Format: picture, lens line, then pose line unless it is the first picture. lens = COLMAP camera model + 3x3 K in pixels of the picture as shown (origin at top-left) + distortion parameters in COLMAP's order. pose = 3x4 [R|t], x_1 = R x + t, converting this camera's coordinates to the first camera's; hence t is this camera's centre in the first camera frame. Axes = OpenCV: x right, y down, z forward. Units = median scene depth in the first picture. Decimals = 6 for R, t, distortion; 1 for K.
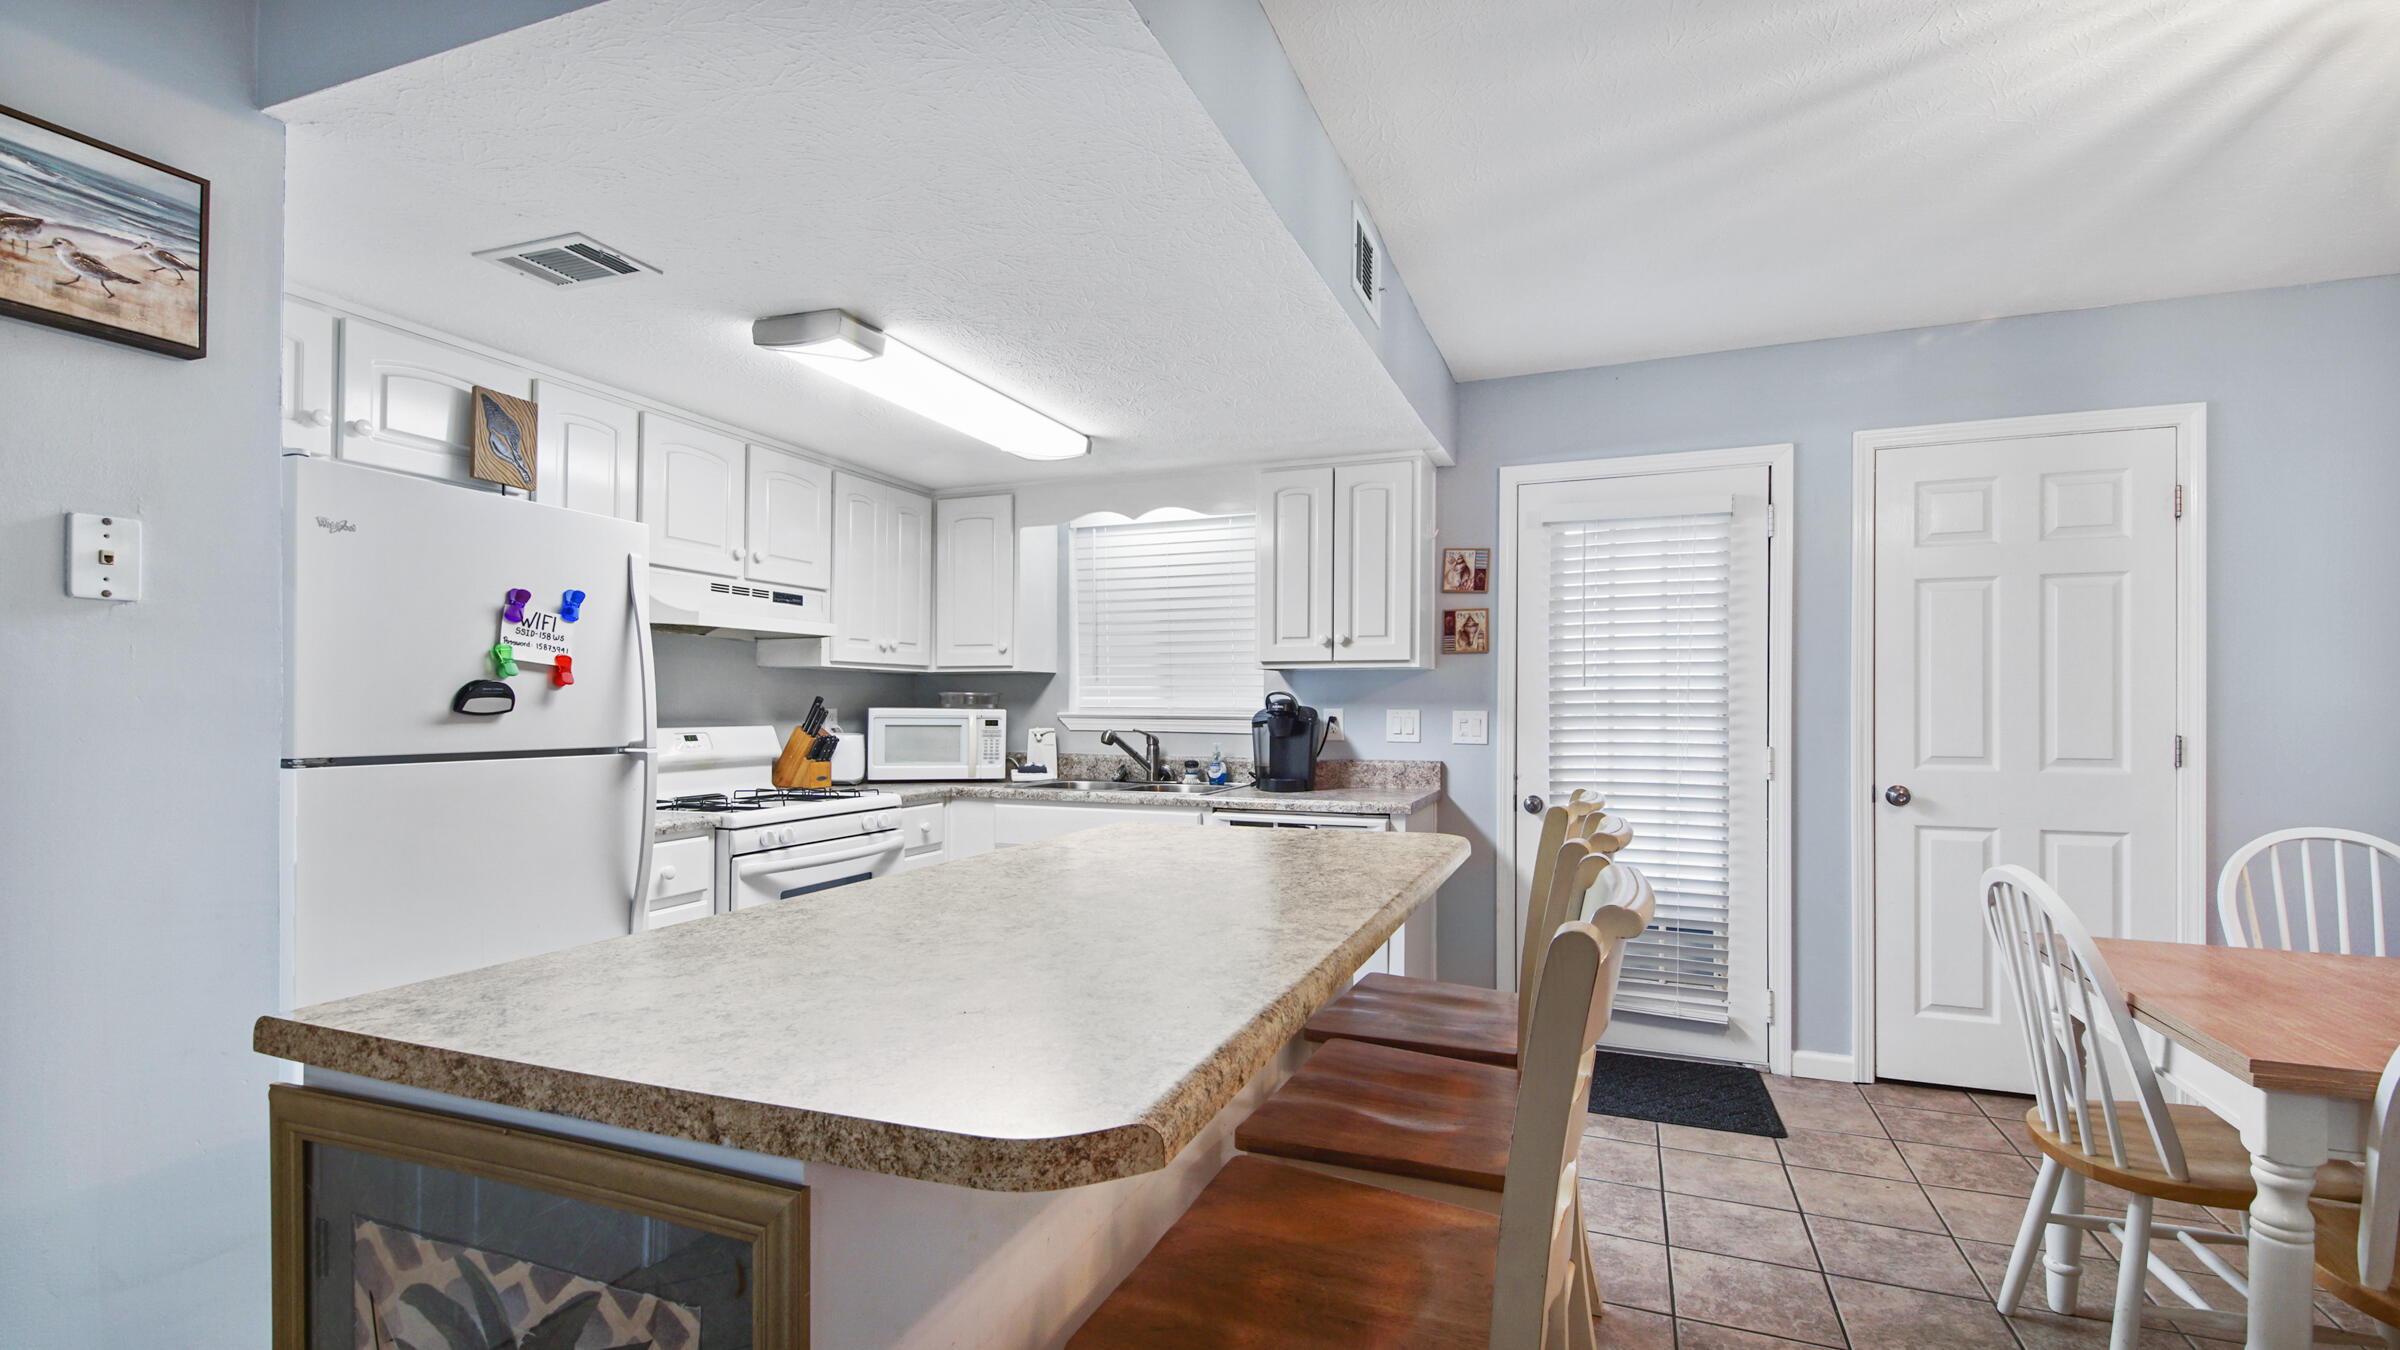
lens RADIAL K [[1031.3, 0, 1193.3], [0, 1031.3, 669.2], [0, 0, 1]] dist [0.032406, -0.019073]
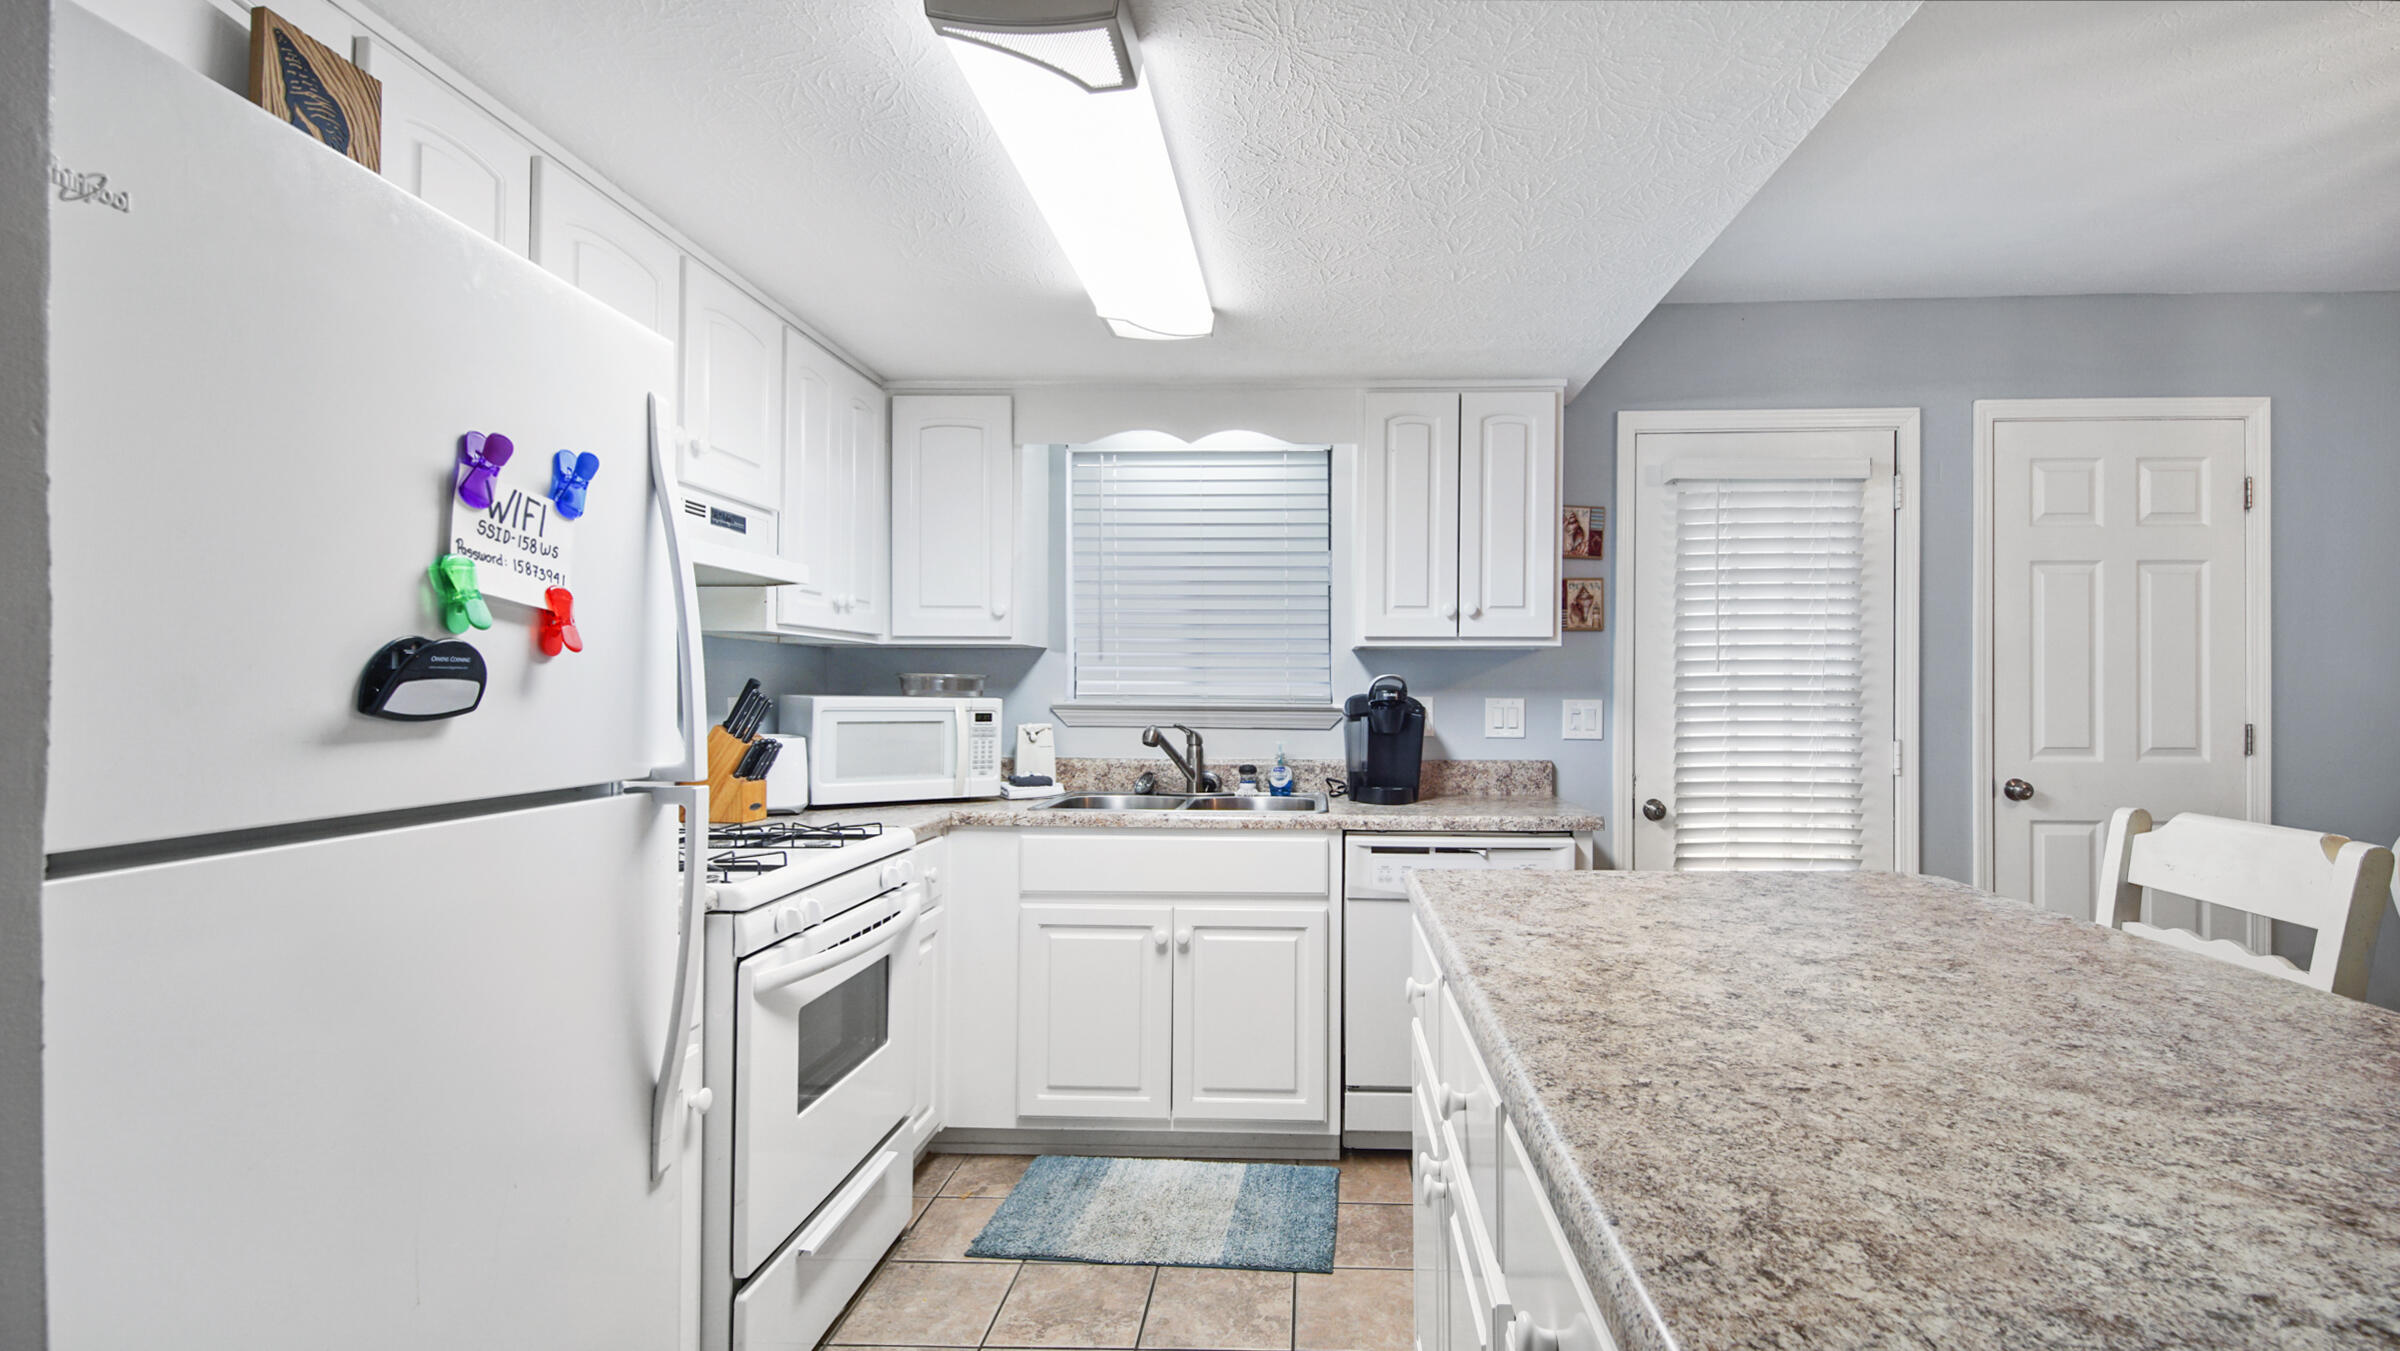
lens RADIAL K [[1087.1, 0, 1261.1], [0, 1087.1, 662.6], [0, 0, 1]] dist [0.039108, -0.027864]
pose [[0.949520, 0.009730, 0.313556, -0.264568], [-0.012901, 0.999884, 0.008038, 0.006705], [-0.313441, -0.011678, 0.949536, 0.249820]]
